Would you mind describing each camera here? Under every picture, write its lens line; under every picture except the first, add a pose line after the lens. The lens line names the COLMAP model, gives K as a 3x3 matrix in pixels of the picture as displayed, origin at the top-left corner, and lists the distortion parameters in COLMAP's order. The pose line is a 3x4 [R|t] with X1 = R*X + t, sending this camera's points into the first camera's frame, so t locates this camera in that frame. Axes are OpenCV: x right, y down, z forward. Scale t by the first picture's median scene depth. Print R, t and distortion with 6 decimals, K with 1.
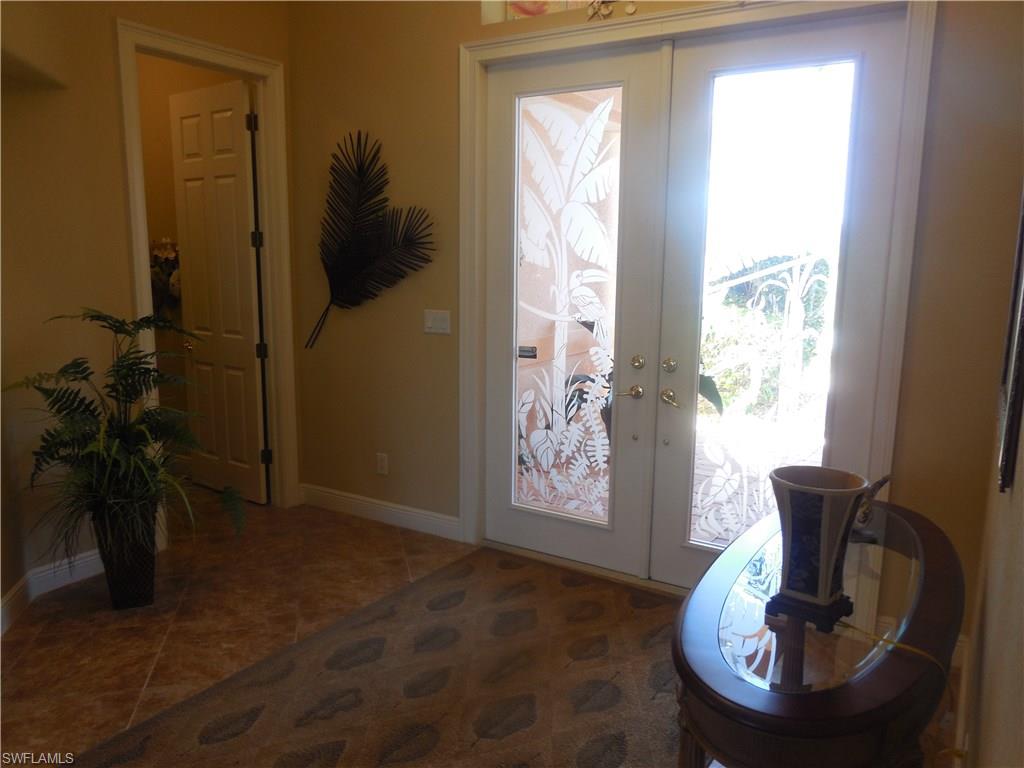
lens RADIAL K [[763.4, 0, 512.1], [0, 763.4, 381.4], [0, 0, 1]] dist [-0.027126, 0.000024]
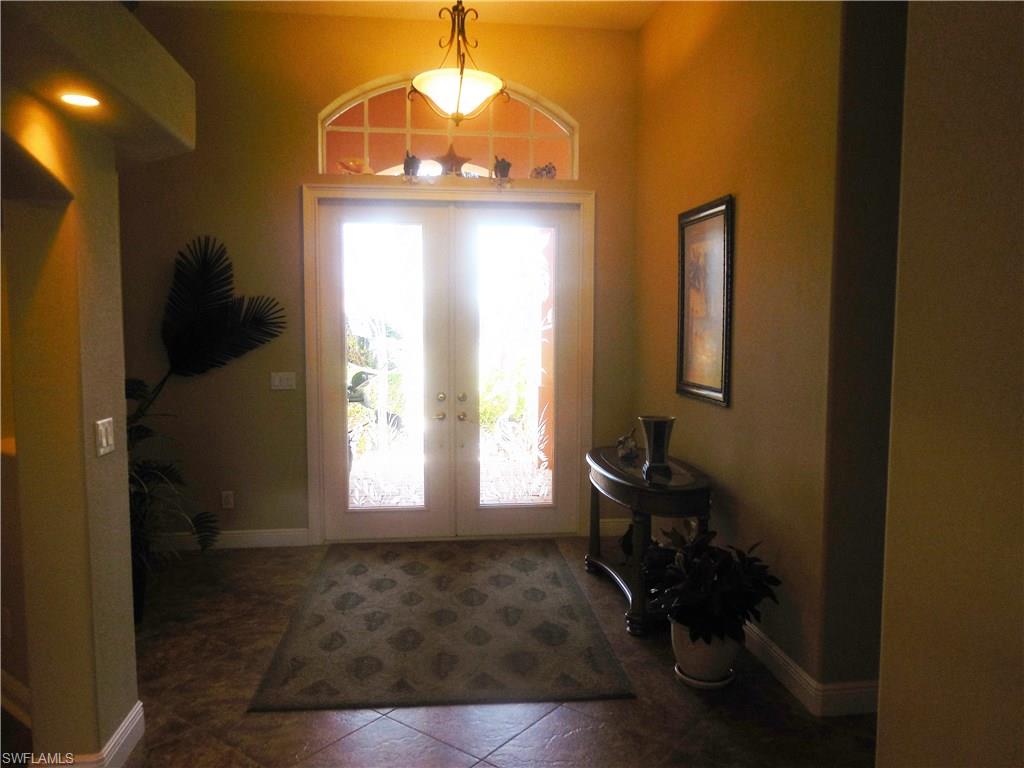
lens RADIAL K [[763.4, 0, 512.1], [0, 763.4, 381.4], [0, 0, 1]] dist [-0.027126, 0.000024]
pose [[0.775767, -0.054835, 0.628632, -0.684656], [0.111348, 0.992480, -0.050836, 0.037616], [-0.621118, 0.109434, 0.776039, -0.306865]]
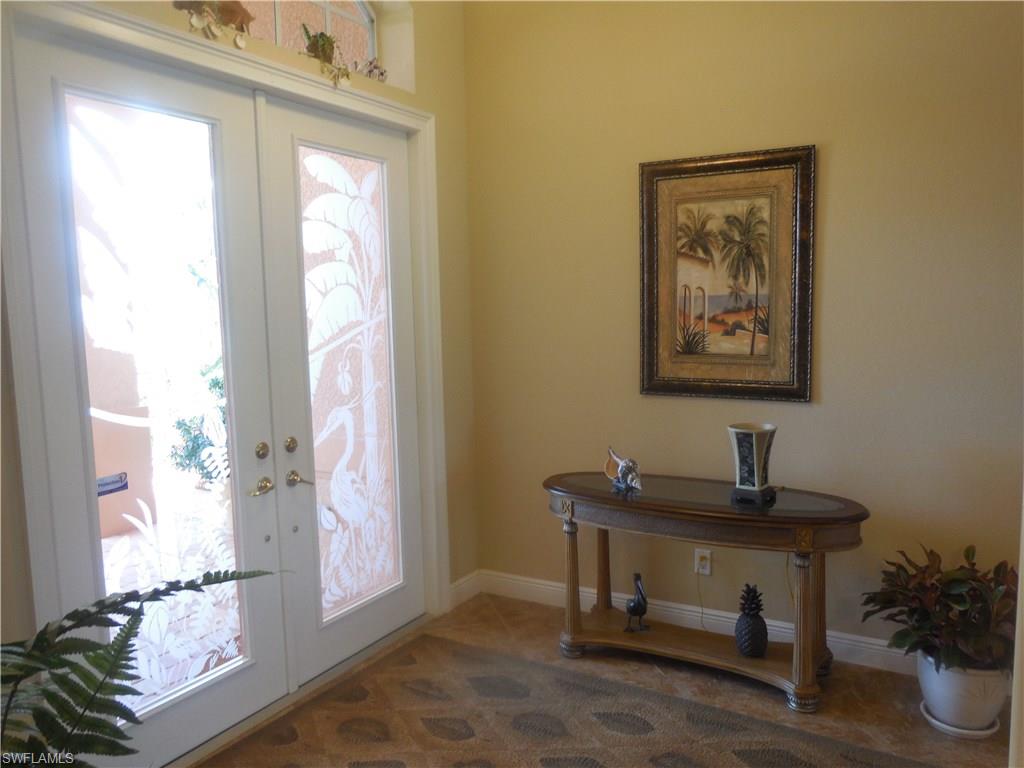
lens RADIAL K [[763.4, 0, 512.1], [0, 763.4, 381.4], [0, 0, 1]] dist [-0.027126, 0.000024]
pose [[-0.021581, -0.115576, 0.993064, -0.657299], [0.185957, 0.975498, 0.117573, -0.144565], [-0.982321, 0.187204, 0.000440, 0.685606]]
